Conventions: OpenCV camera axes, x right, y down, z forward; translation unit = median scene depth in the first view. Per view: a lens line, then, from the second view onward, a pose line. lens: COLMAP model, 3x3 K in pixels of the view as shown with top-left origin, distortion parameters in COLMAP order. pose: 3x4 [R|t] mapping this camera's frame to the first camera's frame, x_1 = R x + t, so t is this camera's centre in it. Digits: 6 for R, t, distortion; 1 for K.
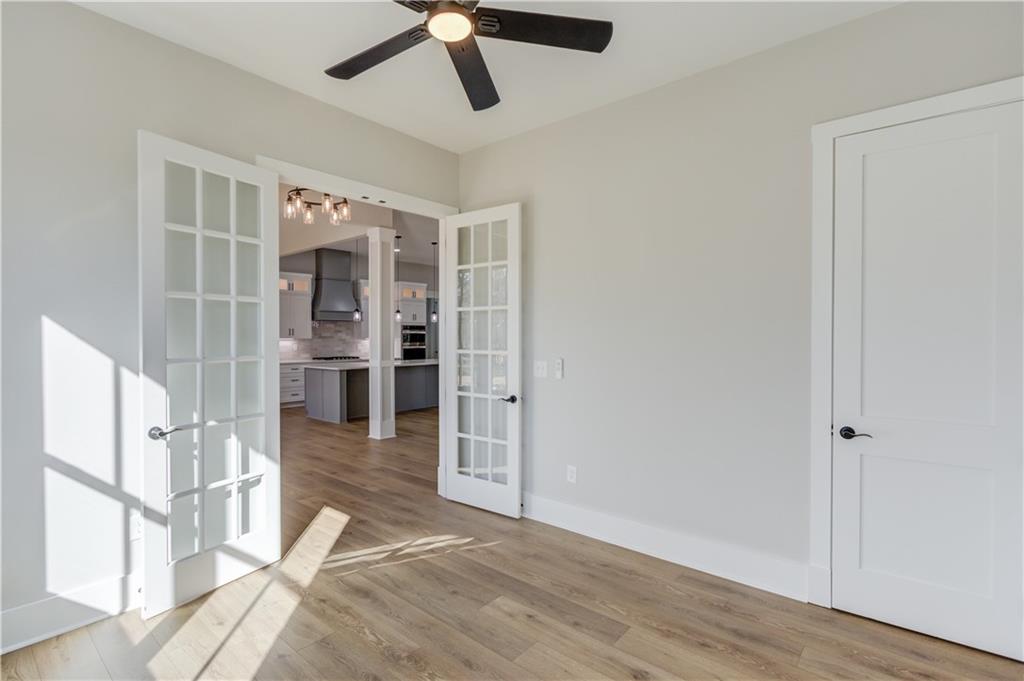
lens RADIAL K [[491.4, 0, 499.8], [0, 491.4, 341.9], [0, 0, 1]] dist [-0.002271, 0.000663]
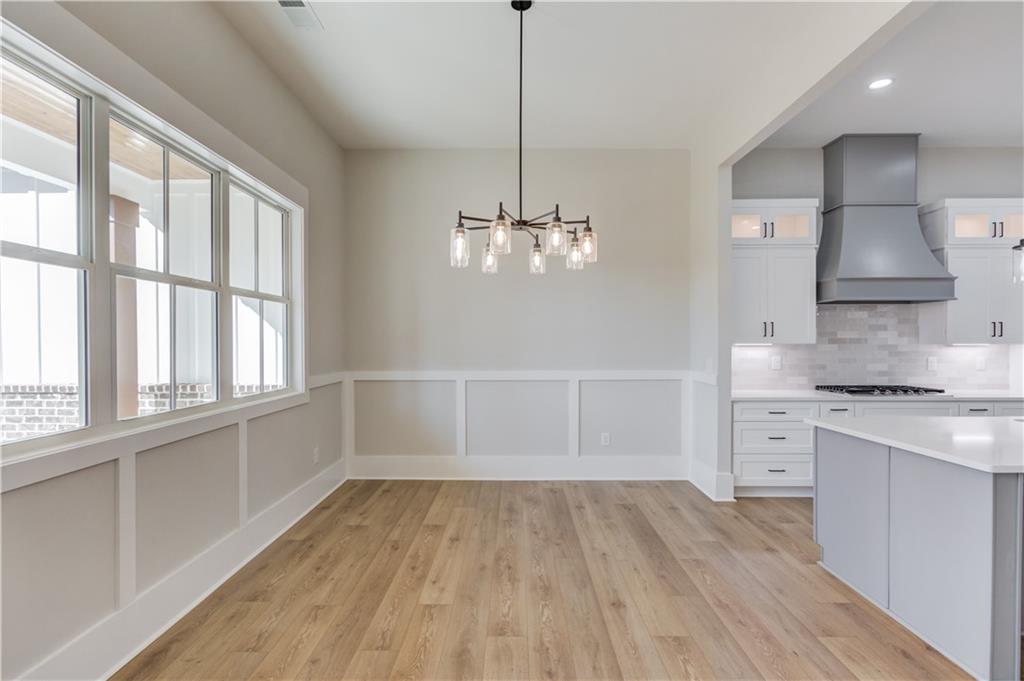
lens RADIAL K [[491.4, 0, 499.8], [0, 491.4, 341.9], [0, 0, 1]] dist [-0.002271, 0.000663]
pose [[0.641342, 0.003767, -0.767246, -0.220287], [-0.010756, 0.999934, -0.004081, -0.003394], [0.767180, 0.010870, 0.641340, 0.485334]]
